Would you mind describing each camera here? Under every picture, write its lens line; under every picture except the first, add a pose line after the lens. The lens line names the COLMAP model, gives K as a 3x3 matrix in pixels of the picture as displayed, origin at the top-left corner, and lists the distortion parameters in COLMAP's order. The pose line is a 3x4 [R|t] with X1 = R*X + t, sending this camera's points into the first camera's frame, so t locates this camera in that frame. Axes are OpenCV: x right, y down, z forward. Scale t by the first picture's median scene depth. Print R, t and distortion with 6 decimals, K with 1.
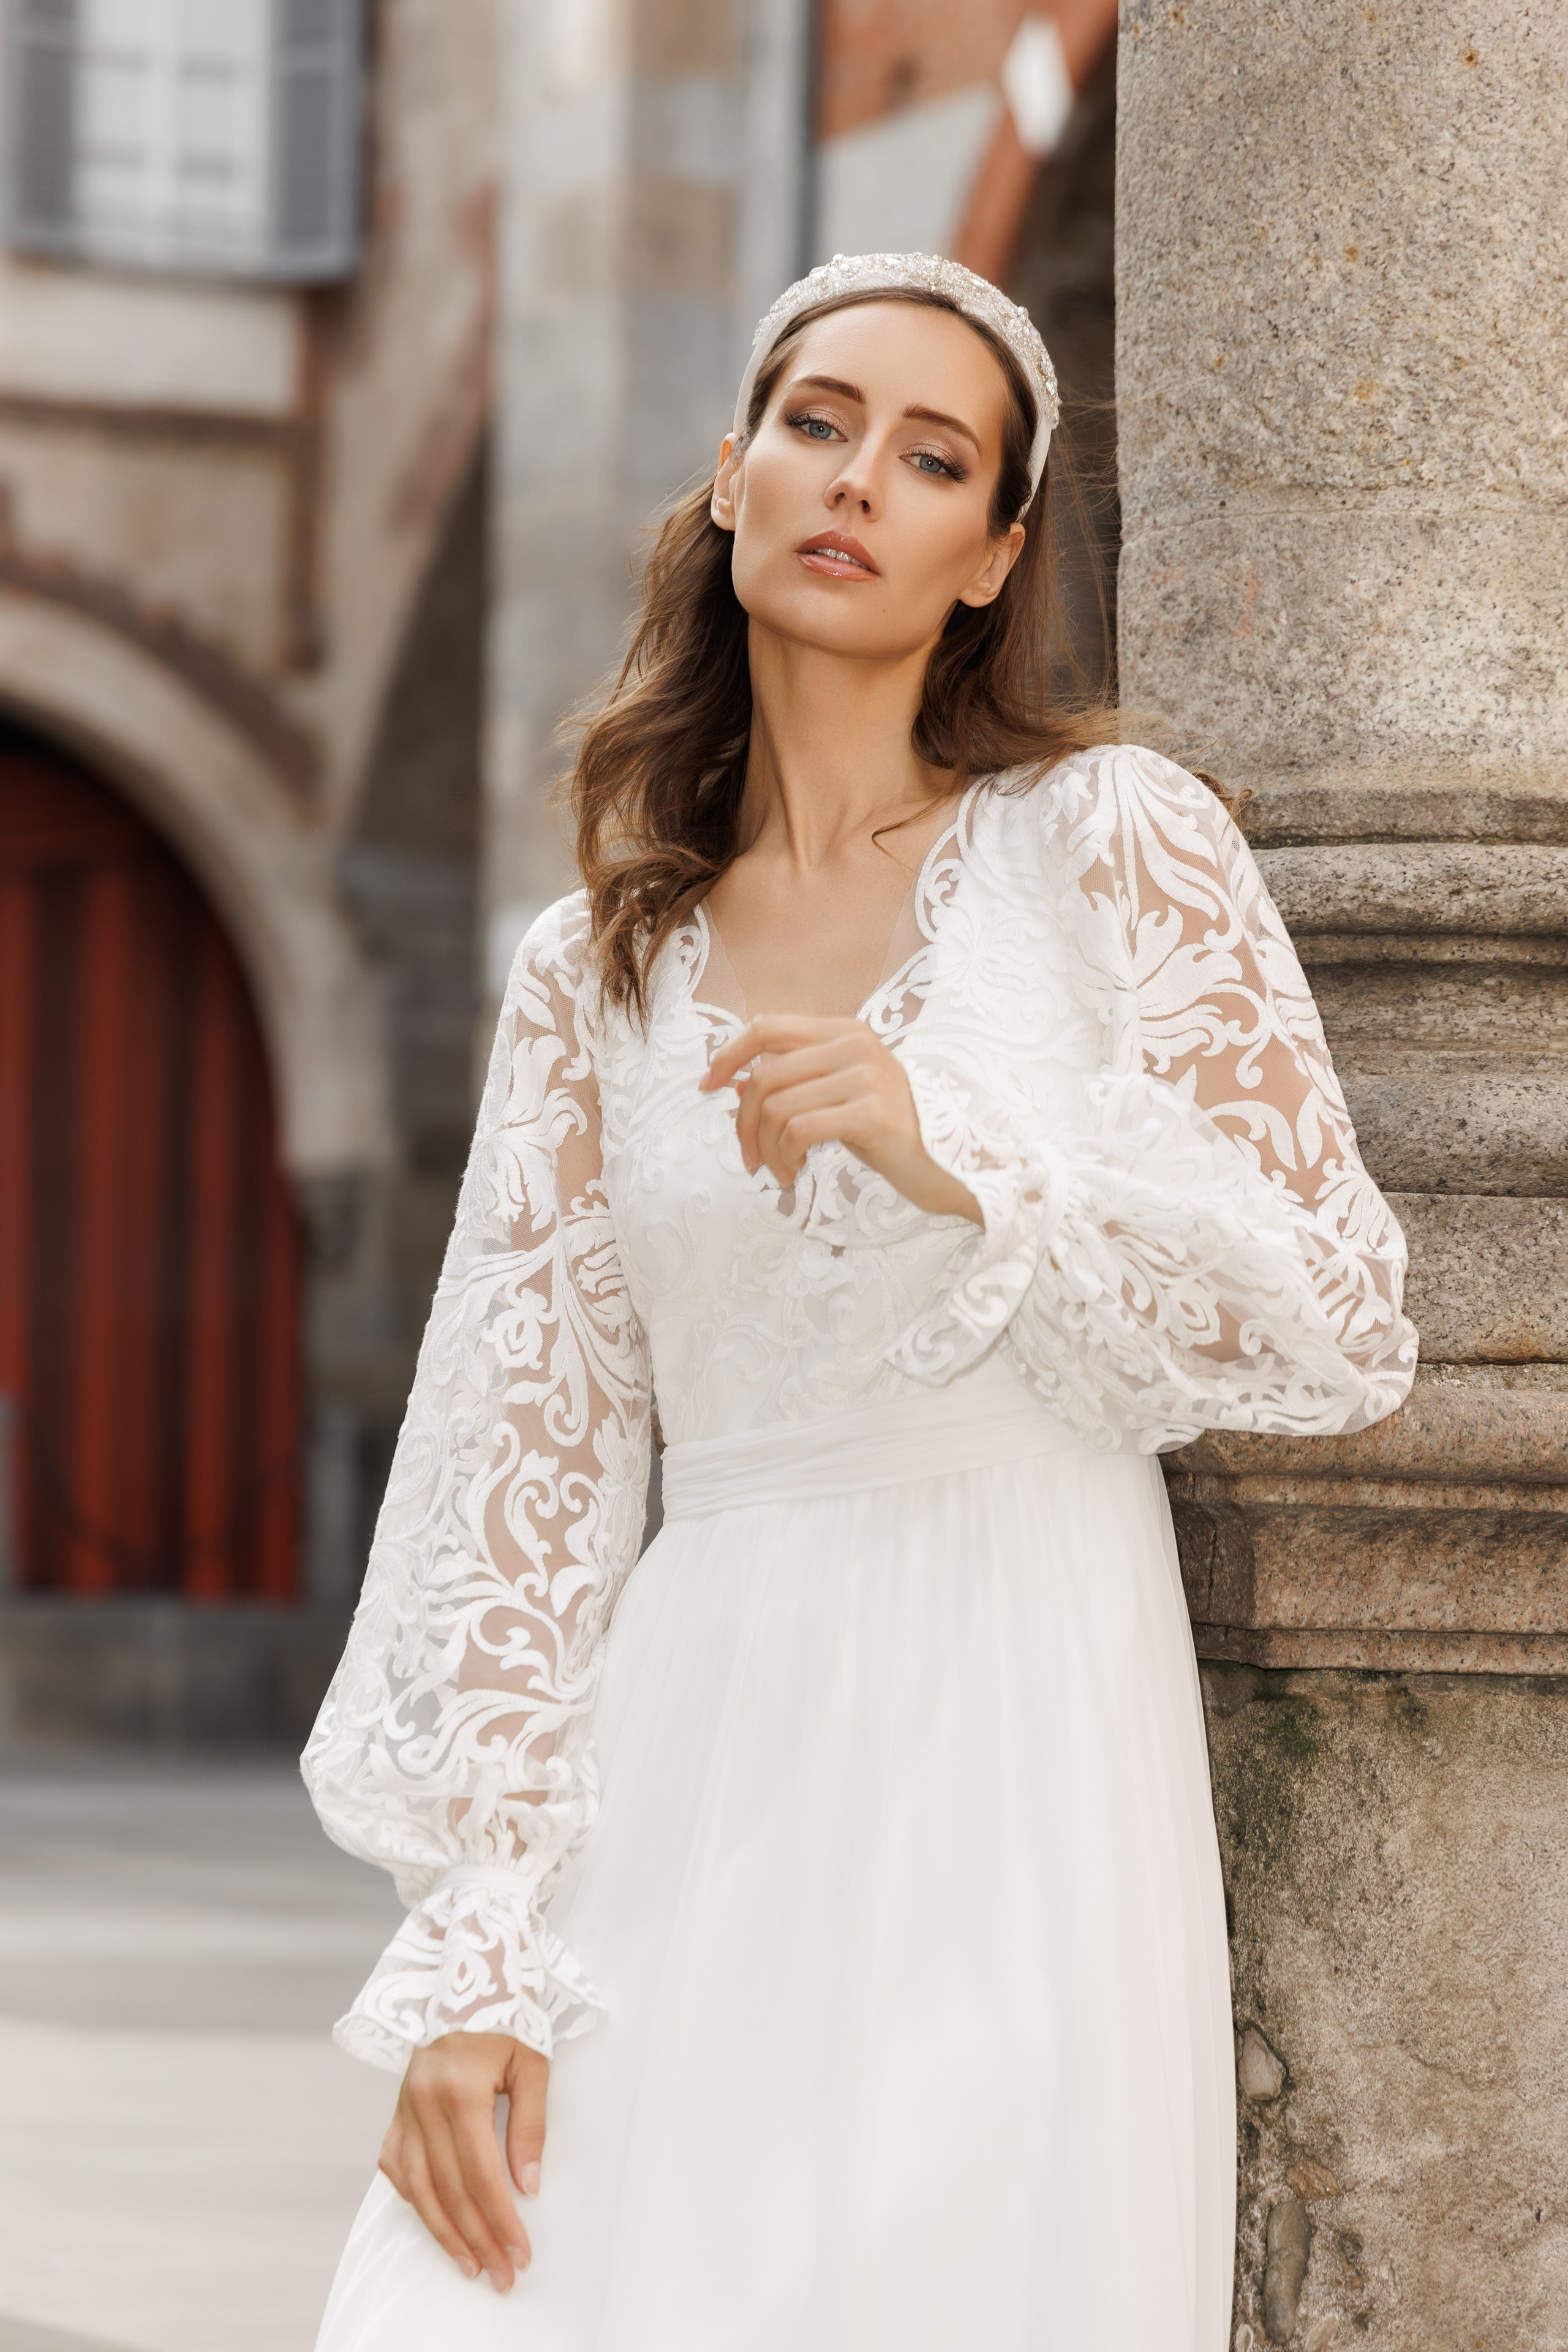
lens RADIAL K [[6907.9, 0, 784.0], [0, 6907.9, 1176.0], [0, 0, 1]] dist [0.079775, -0.533117]
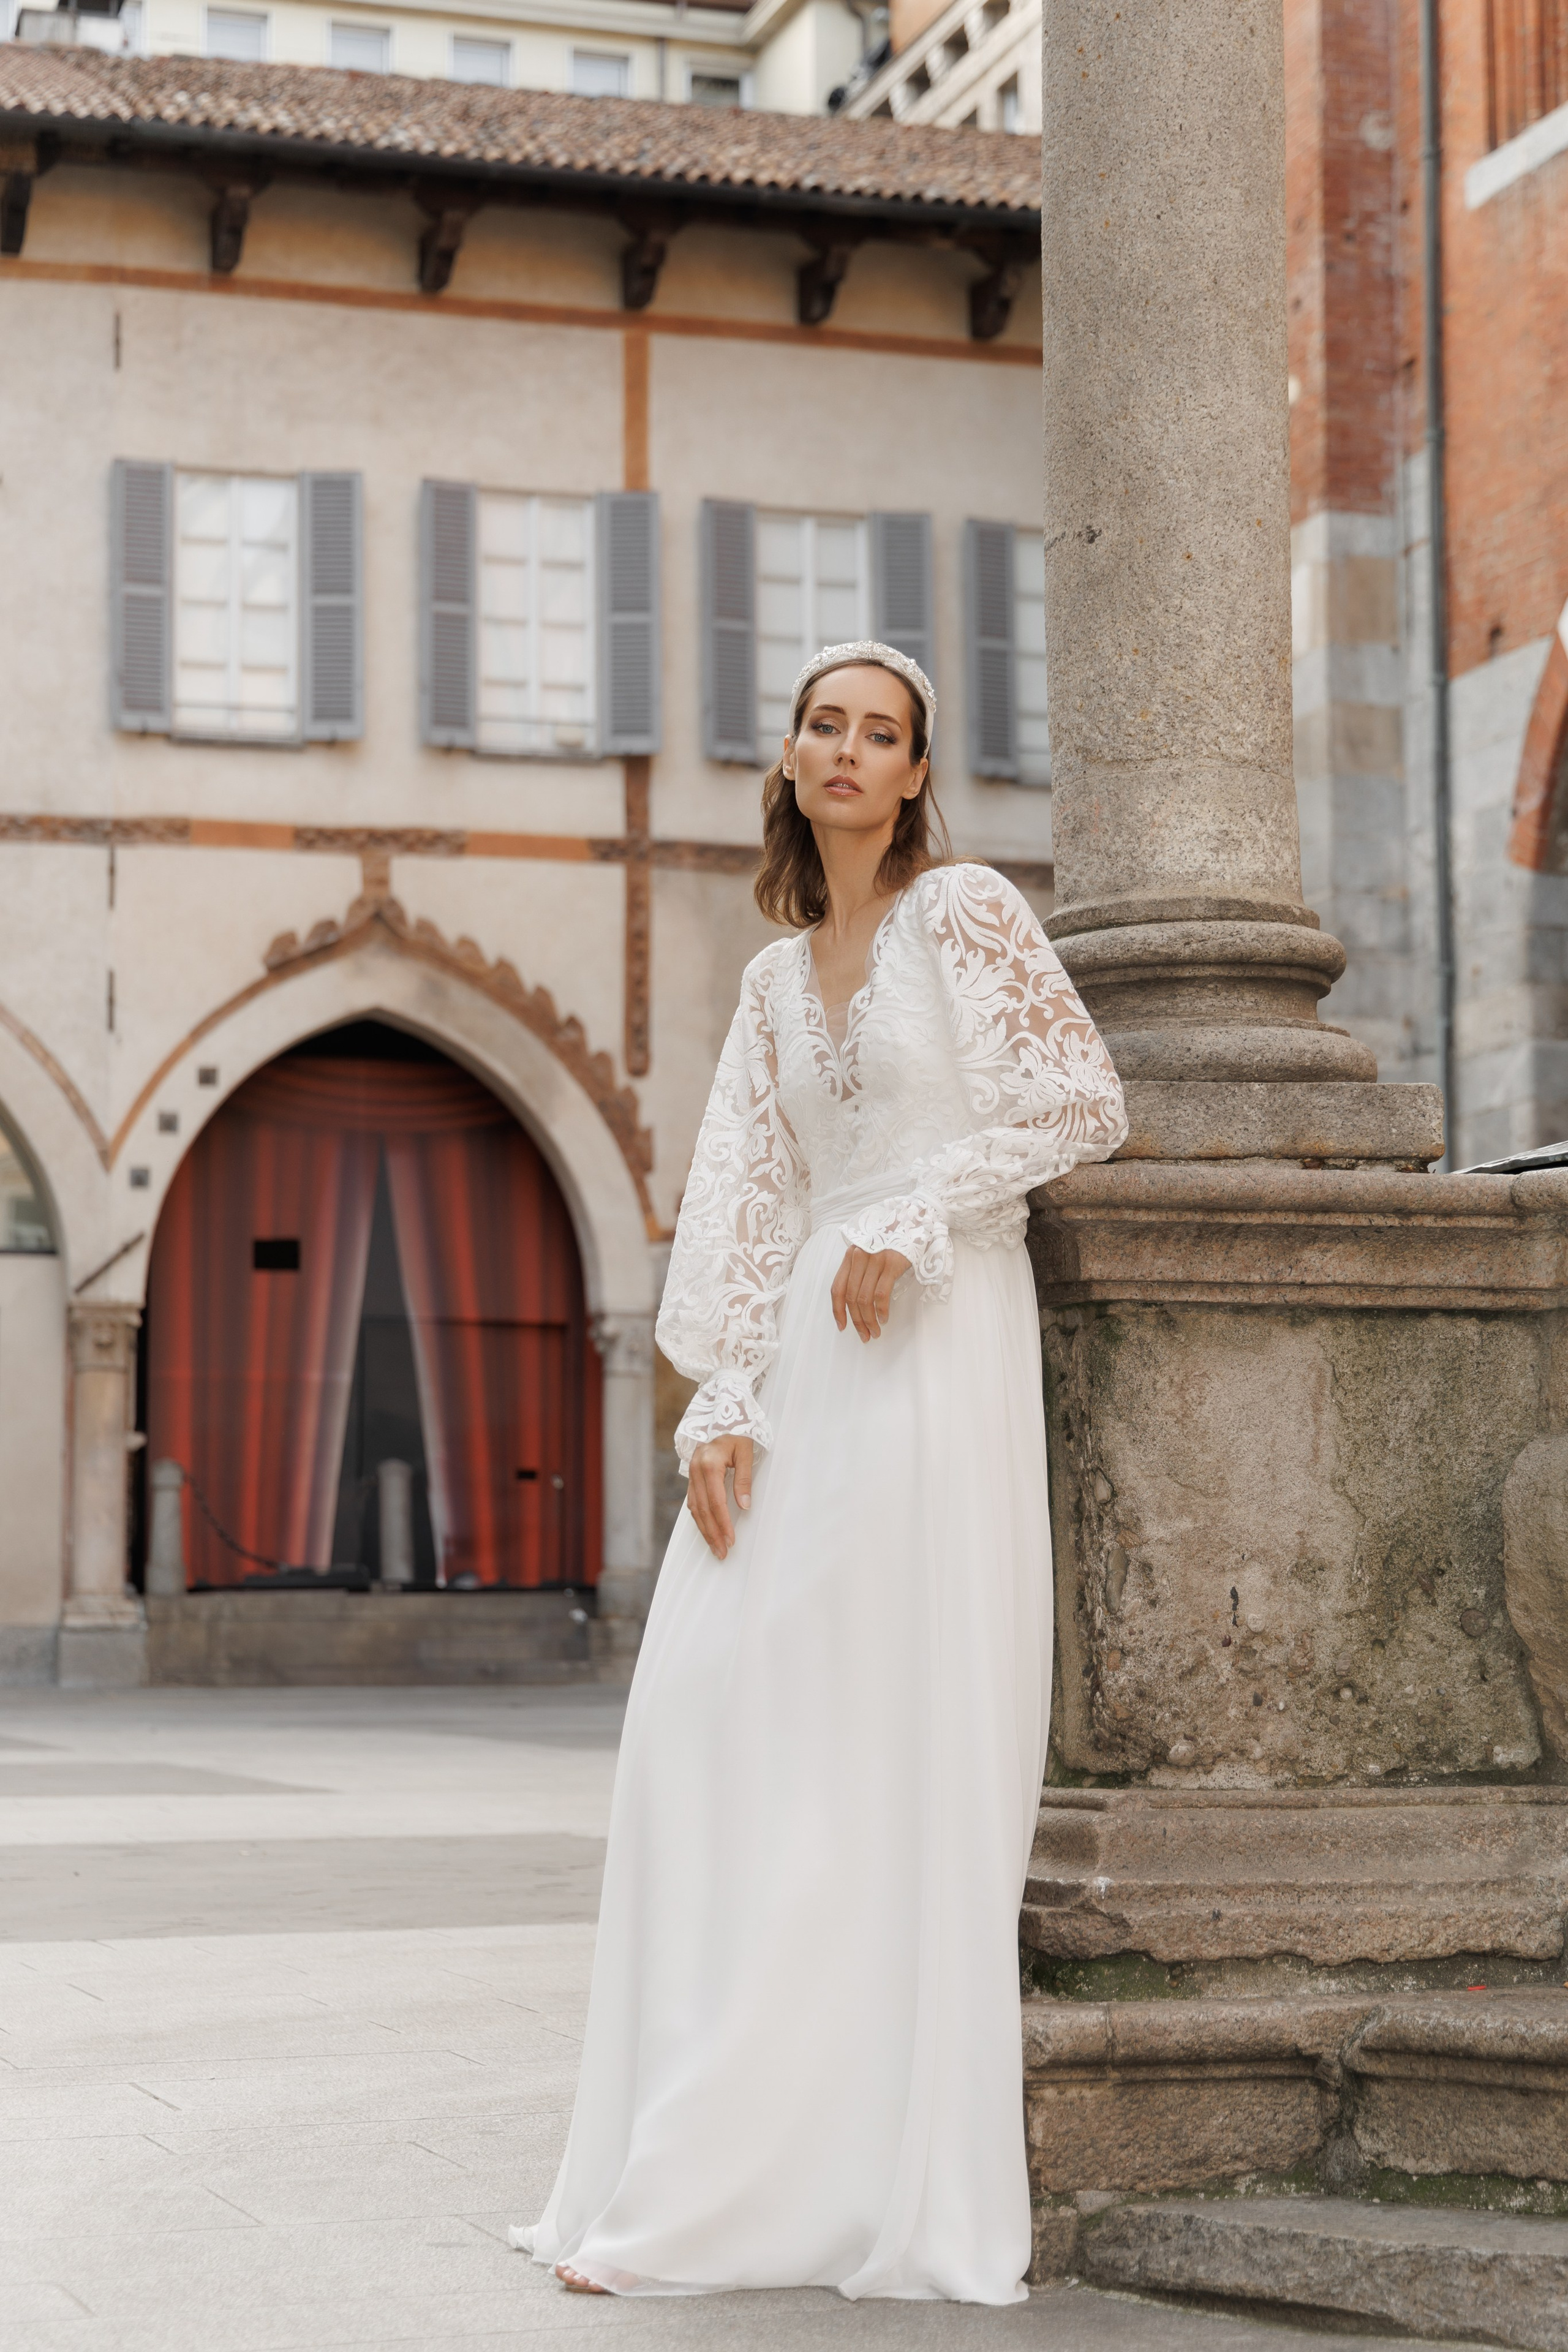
lens RADIAL K [[4201.2, 0, 784.0], [0, 4201.2, 1176.0], [0, 0, 1]] dist [0.036641, 0.040040]
pose [[0.985432, -0.045672, -0.163821, 0.185709], [0.039614, 0.998412, -0.040057, 0.078594], [0.165390, 0.032984, 0.985676, -0.302383]]
